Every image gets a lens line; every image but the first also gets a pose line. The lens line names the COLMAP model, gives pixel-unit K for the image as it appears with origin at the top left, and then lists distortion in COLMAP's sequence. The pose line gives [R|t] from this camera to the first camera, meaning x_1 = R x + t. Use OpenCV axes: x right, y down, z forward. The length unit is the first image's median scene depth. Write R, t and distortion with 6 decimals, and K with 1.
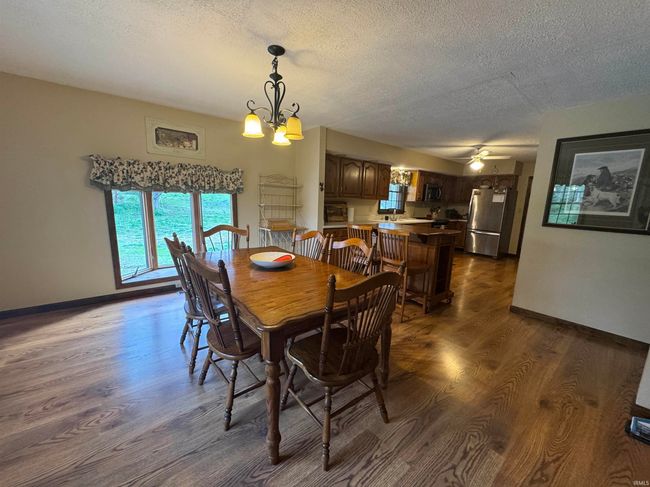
lens RADIAL K [[258.7, 0, 325.5], [0, 258.7, 244.7], [0, 0, 1]] dist [0.002022, 0.000170]
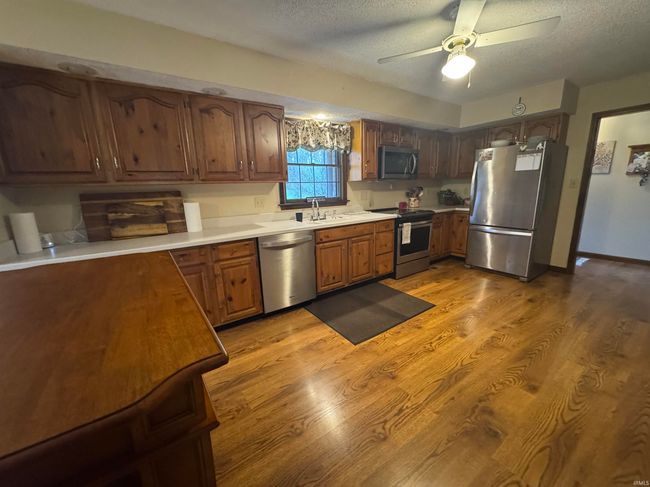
lens RADIAL K [[258.7, 0, 325.3], [0, 258.7, 243.4], [0, 0, 1]] dist [0.002022, 0.000170]
pose [[0.994685, -0.048721, -0.090711, 0.315886], [0.051938, 0.998090, 0.033436, -0.060188], [0.088909, -0.037970, 0.995316, 0.460515]]
